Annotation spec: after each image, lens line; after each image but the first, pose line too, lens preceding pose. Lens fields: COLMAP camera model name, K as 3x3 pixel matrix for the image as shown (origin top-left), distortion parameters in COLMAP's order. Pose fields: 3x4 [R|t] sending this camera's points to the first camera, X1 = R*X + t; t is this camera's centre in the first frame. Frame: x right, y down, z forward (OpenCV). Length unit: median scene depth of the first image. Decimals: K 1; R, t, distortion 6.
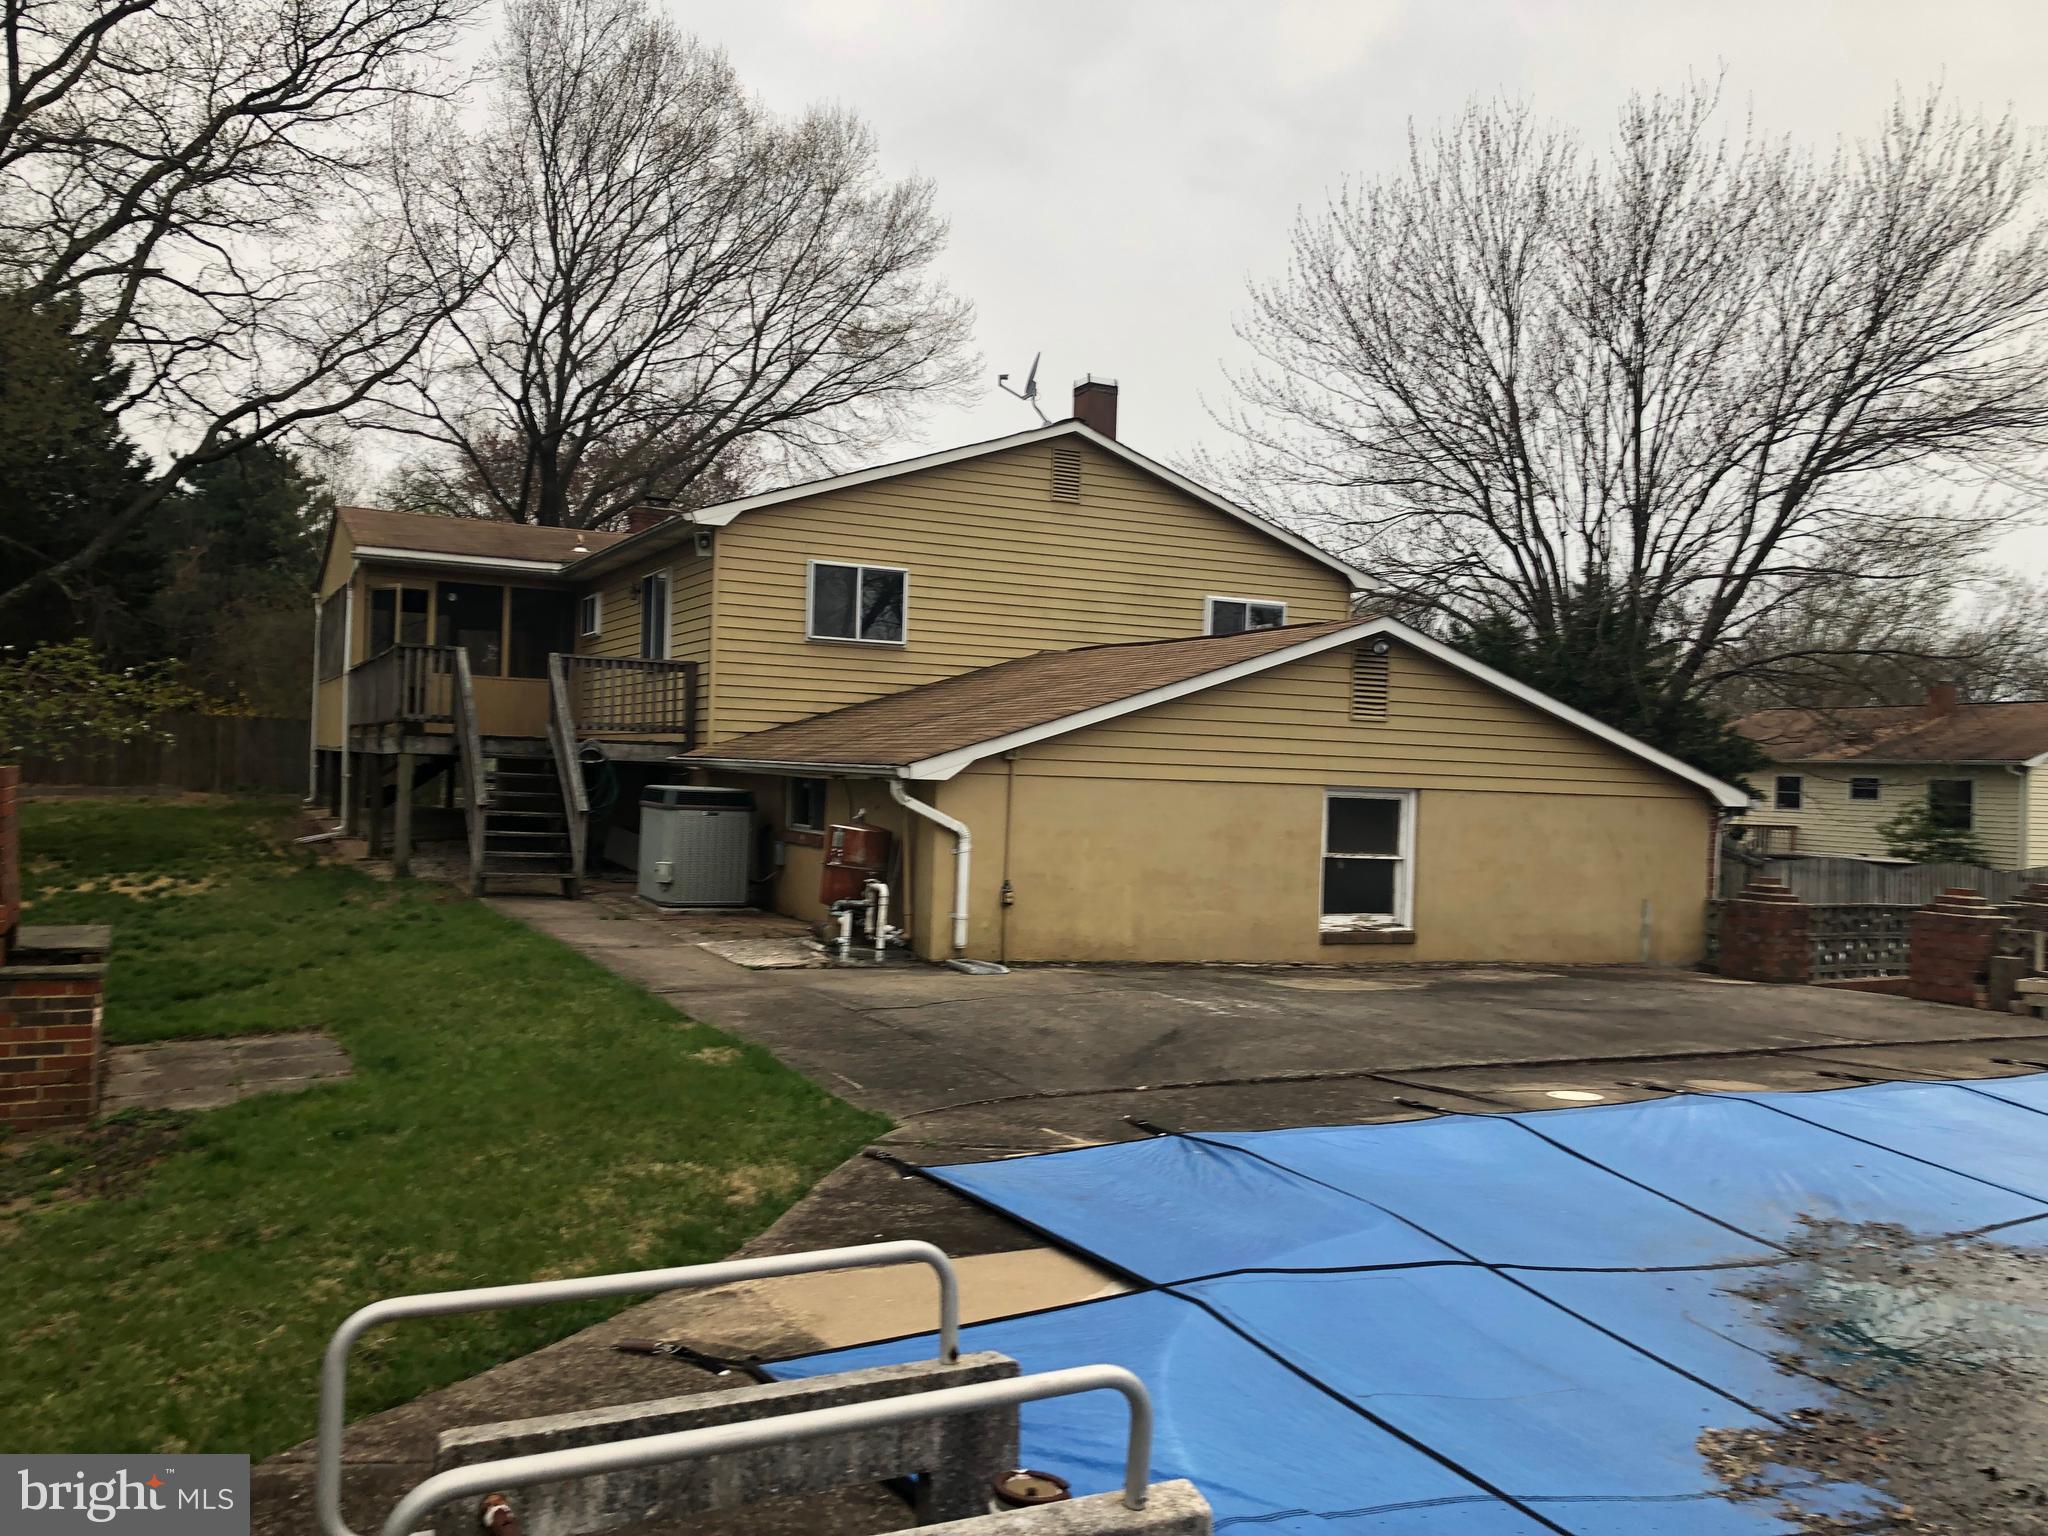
lens RADIAL K [[1670.4, 0, 1020.2], [0, 1670.4, 764.0], [0, 0, 1]] dist [0.070958, -0.090463]
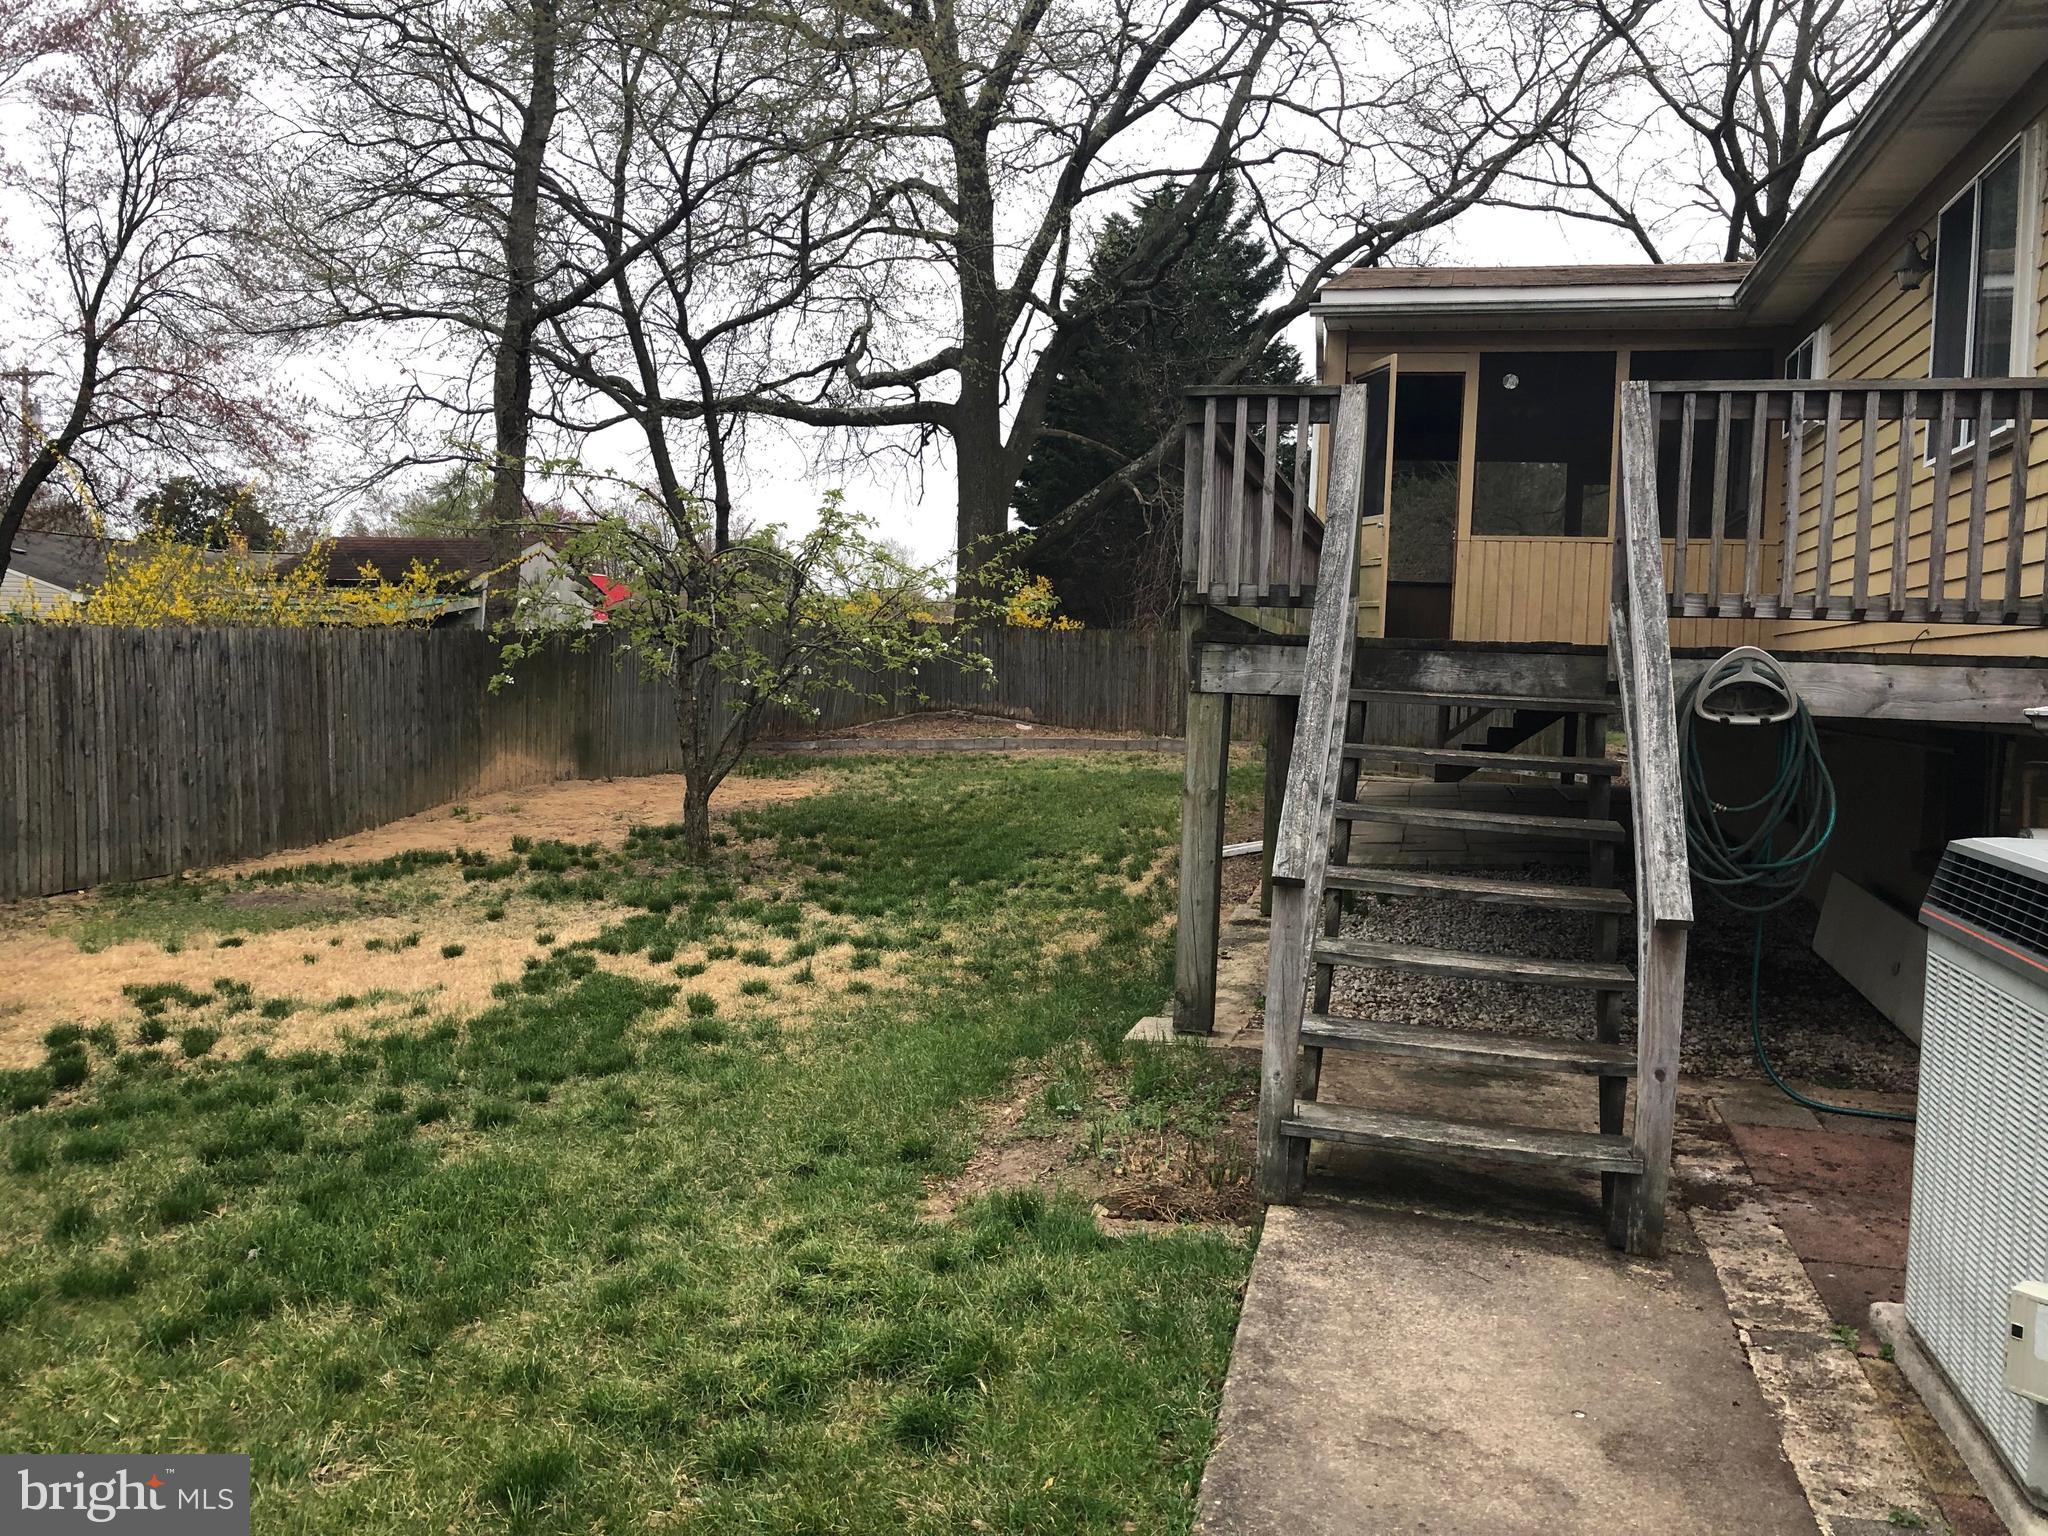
lens RADIAL K [[1670.4, 0, 1016.4], [0, 1670.4, 761.7], [0, 0, 1]] dist [0.070958, -0.090463]
pose [[0.759583, 0.026502, -0.649871, -0.119047], [-0.004528, 0.999361, 0.035462, -0.003228], [0.650395, -0.023993, 0.759217, 0.518753]]
